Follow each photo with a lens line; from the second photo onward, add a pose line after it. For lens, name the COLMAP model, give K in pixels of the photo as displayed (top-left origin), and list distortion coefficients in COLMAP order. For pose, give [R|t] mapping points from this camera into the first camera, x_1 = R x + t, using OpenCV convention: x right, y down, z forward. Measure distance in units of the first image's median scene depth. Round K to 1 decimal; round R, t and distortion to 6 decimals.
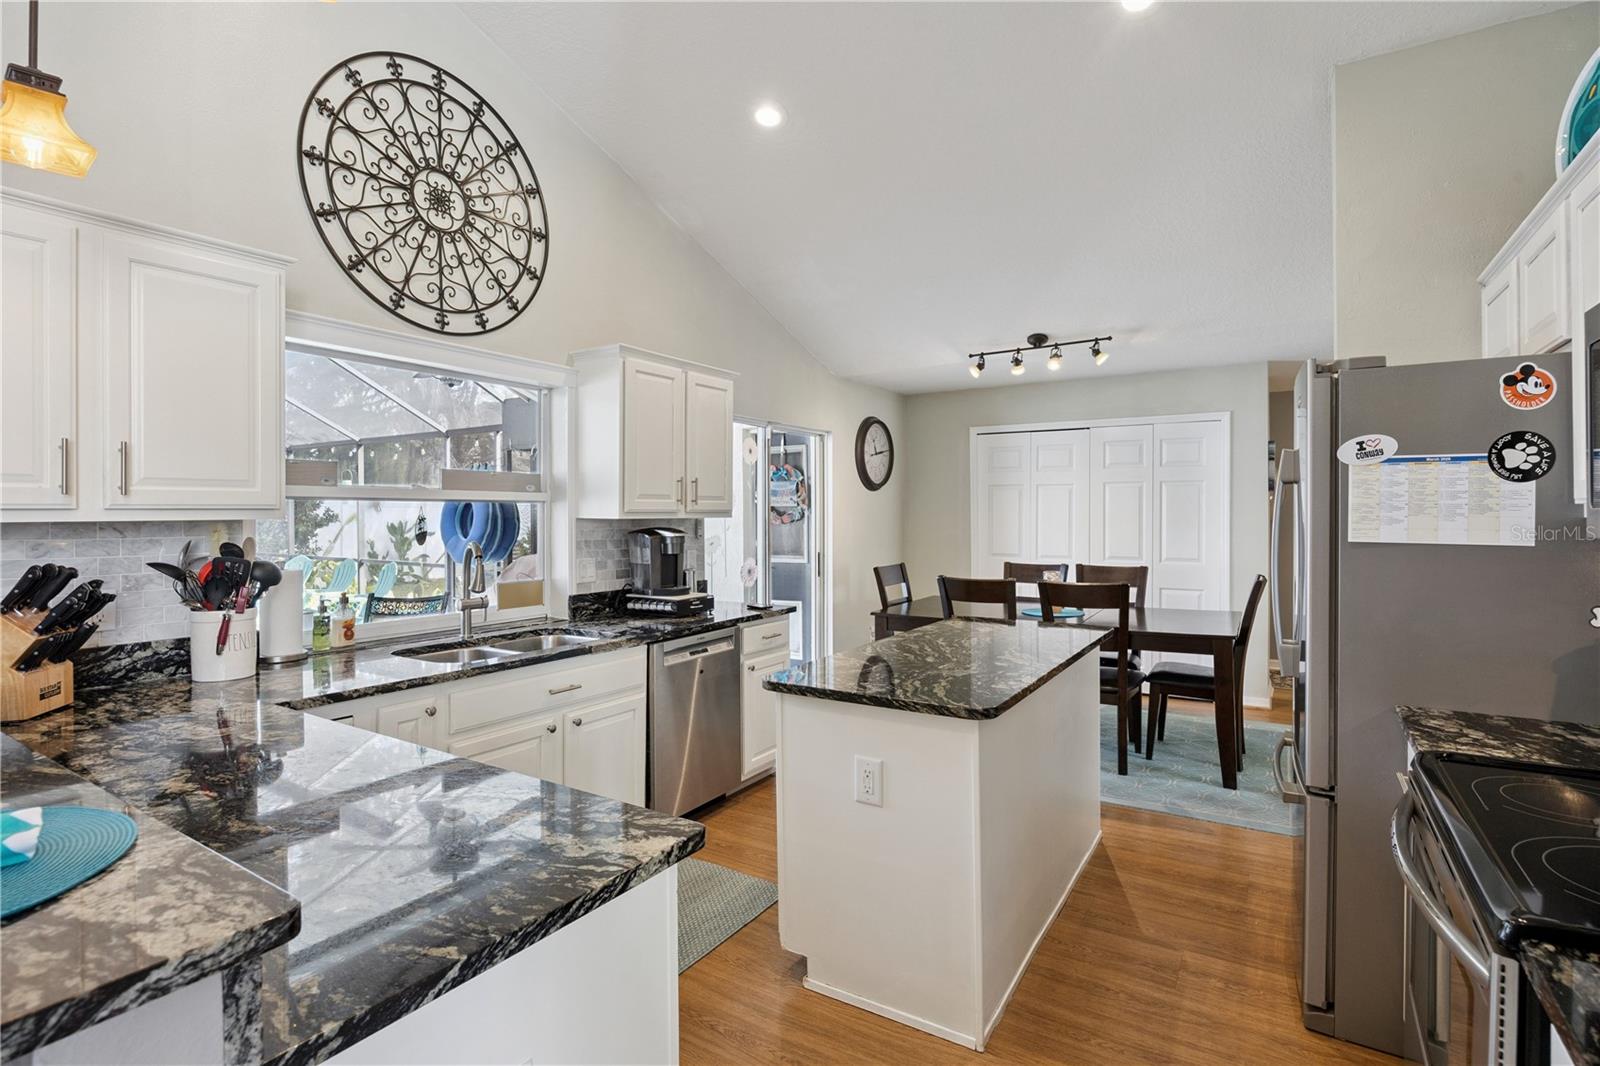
lens RADIAL K [[779.5, 0, 806.3], [0, 779.5, 518.9], [0, 0, 1]] dist [-0.015222, -0.001331]
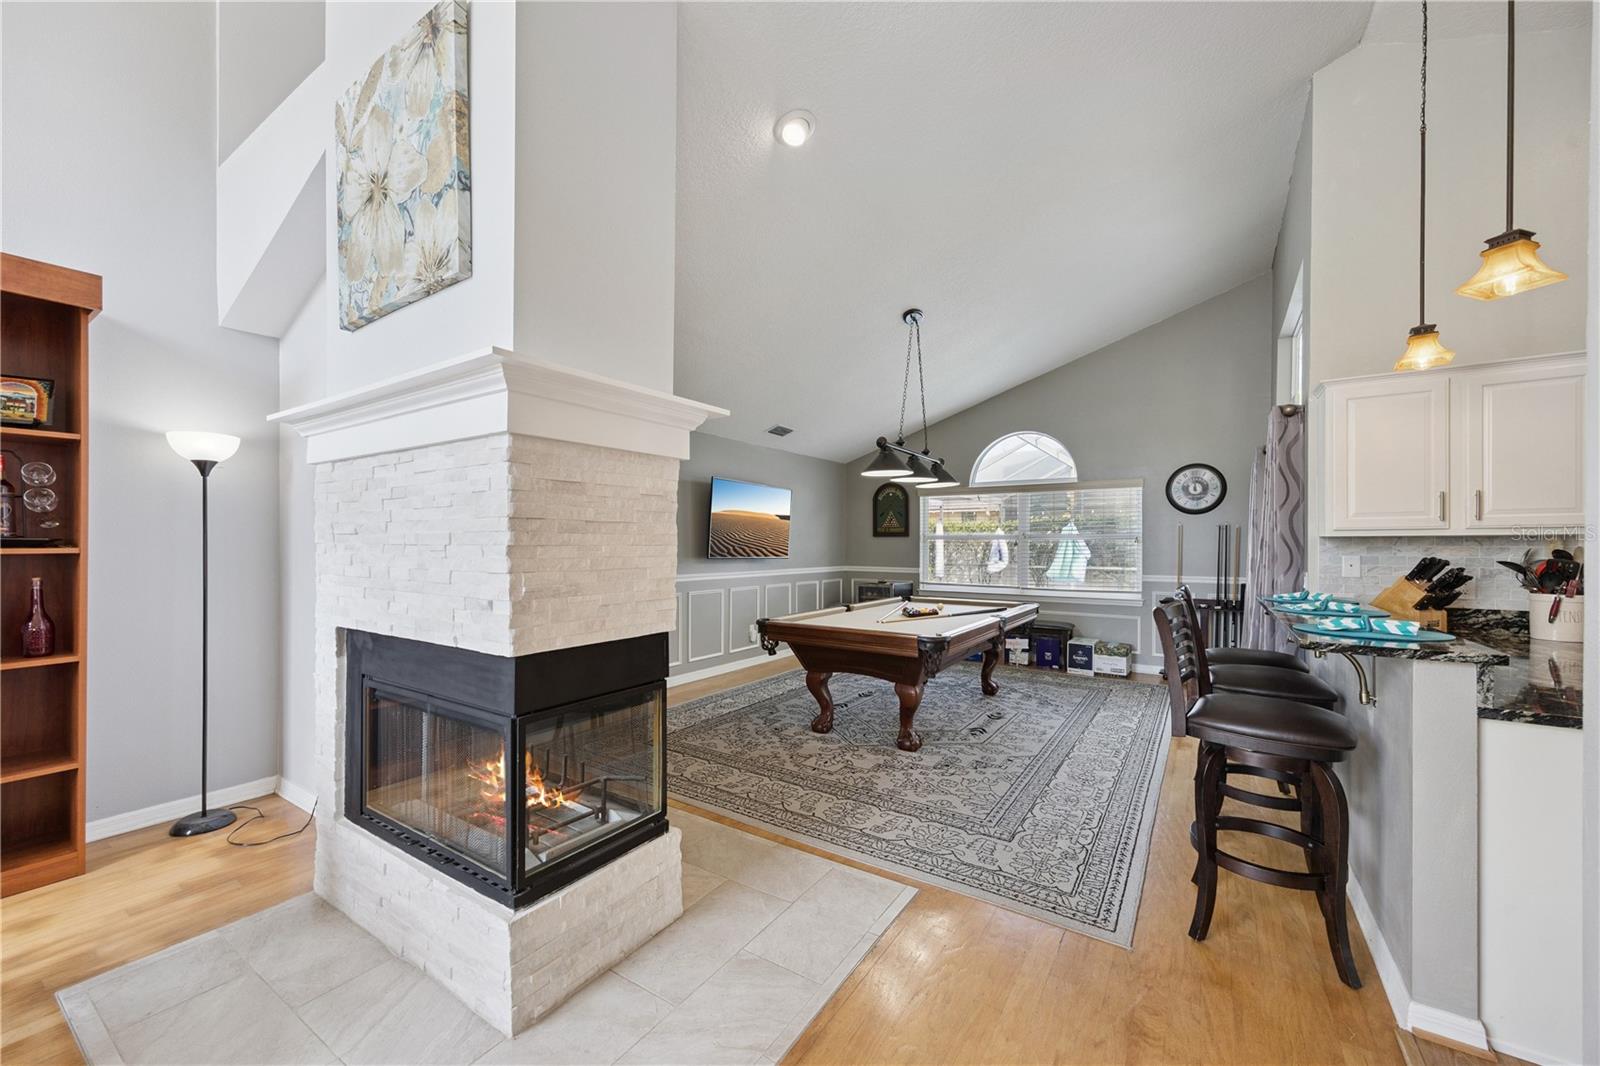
lens RADIAL K [[613.1, 0, 798.6], [0, 613.1, 543.6], [0, 0, 1]] dist [0.000317, 0.000022]
pose [[-0.022603, 0.003210, -0.999739, 0.377791], [-0.004875, 0.999983, 0.003321, 0.017358], [0.999733, 0.004949, -0.022587, -0.359010]]
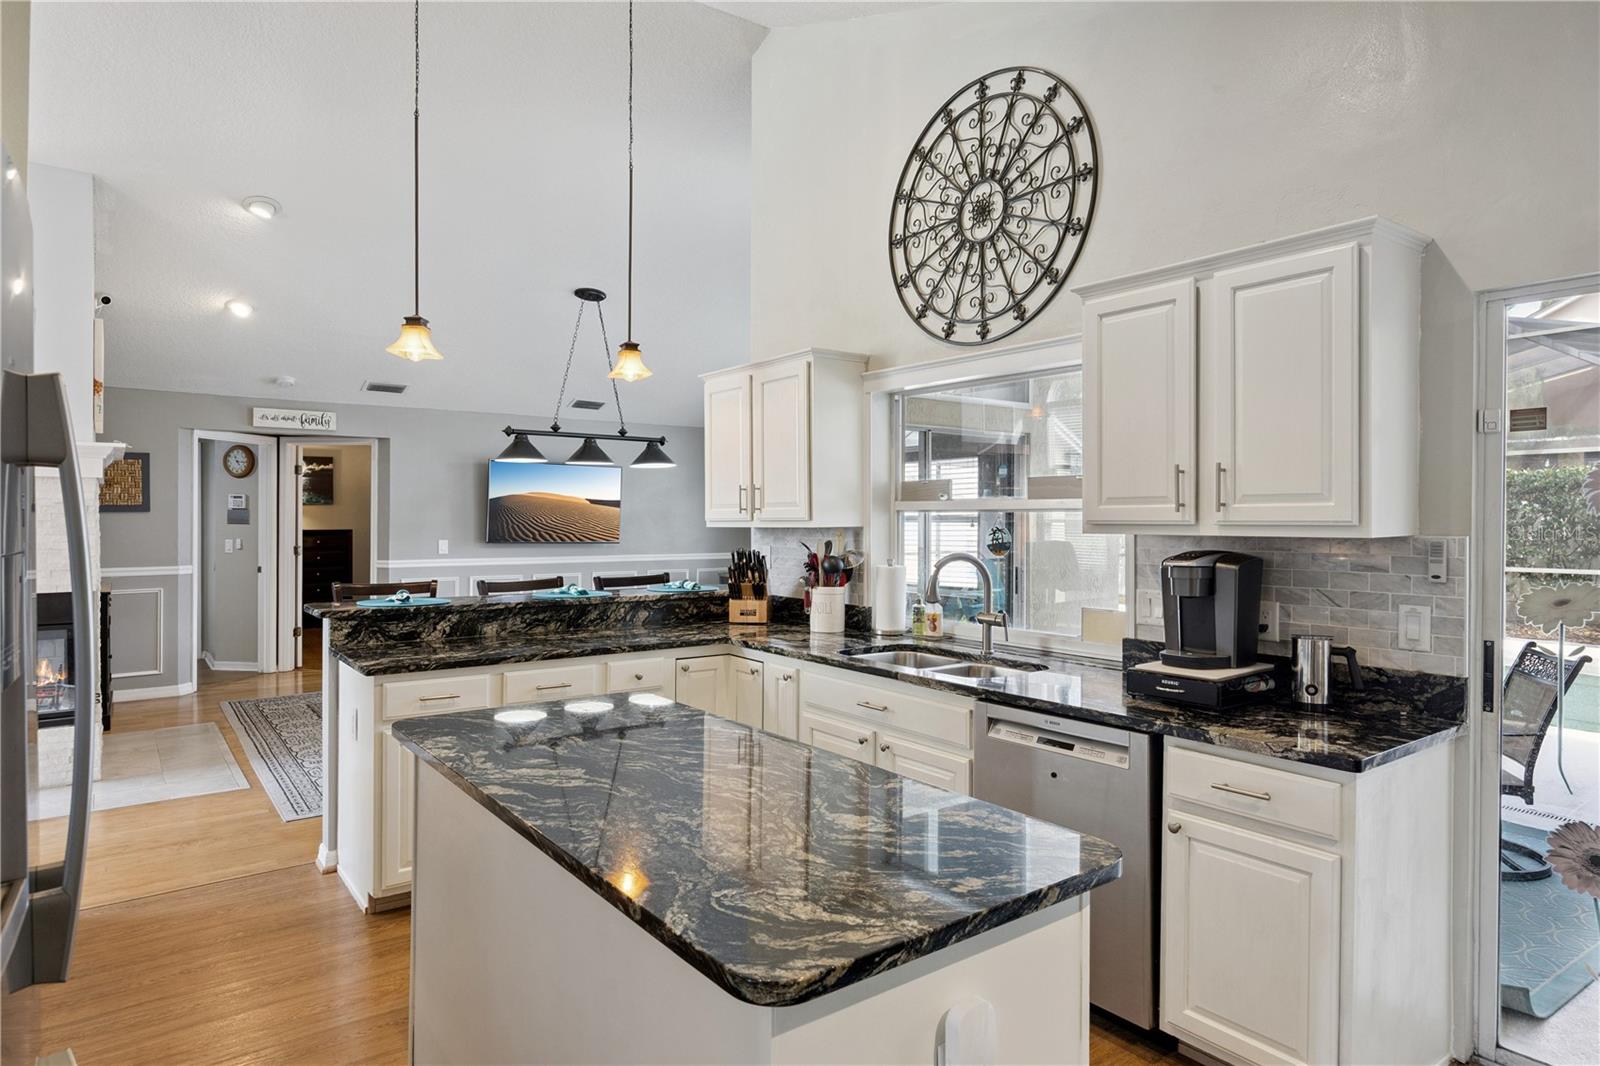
lens RADIAL K [[923.1, 0, 789.8], [0, 923.1, 524.8], [0, 0, 1]] dist [-0.001512, -0.001057]
pose [[-0.366759, 0.008413, -0.930278, 0.780498], [-0.005559, 0.999921, 0.011235, -0.019734], [0.930299, 0.009292, -0.366683, 1.296813]]
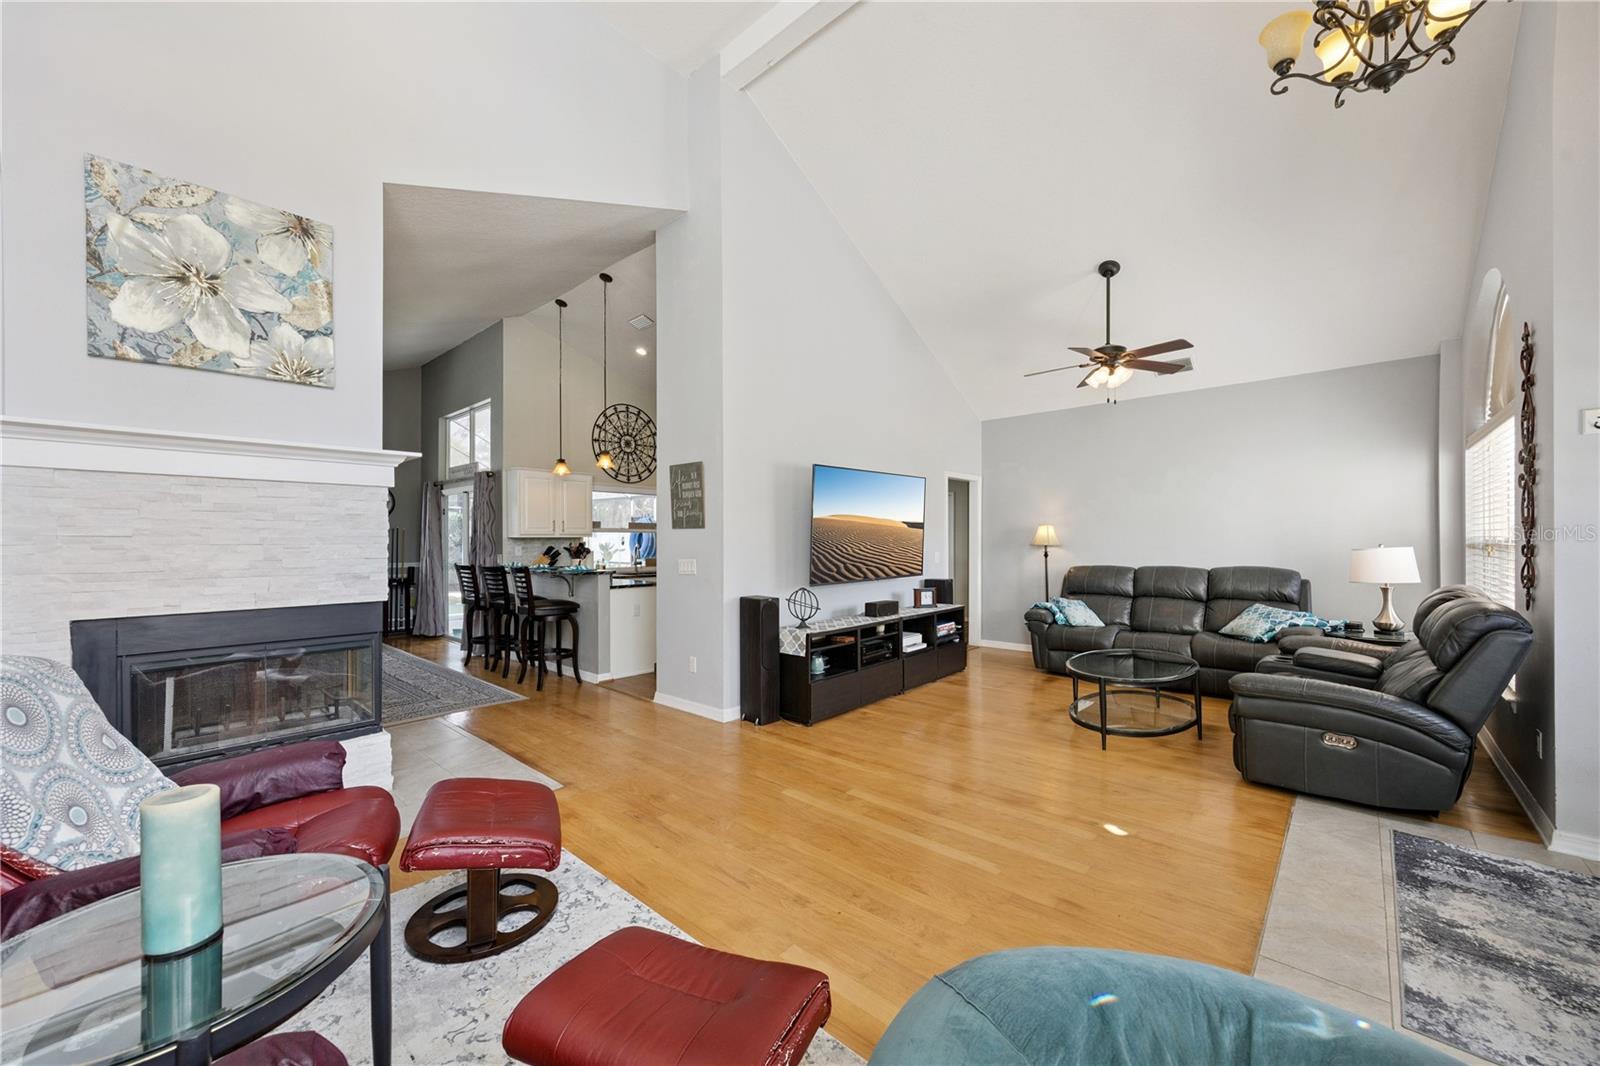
lens RADIAL K [[613.1, 0, 800.0], [0, 613.1, 542.1], [0, 0, 1]] dist [0.000317, 0.000022]
pose [[0.986191, 0.001498, -0.165608, 0.771352], [-0.001628, 0.999998, -0.000650, 0.022706], [0.165607, 0.000911, 0.986191, -1.640700]]
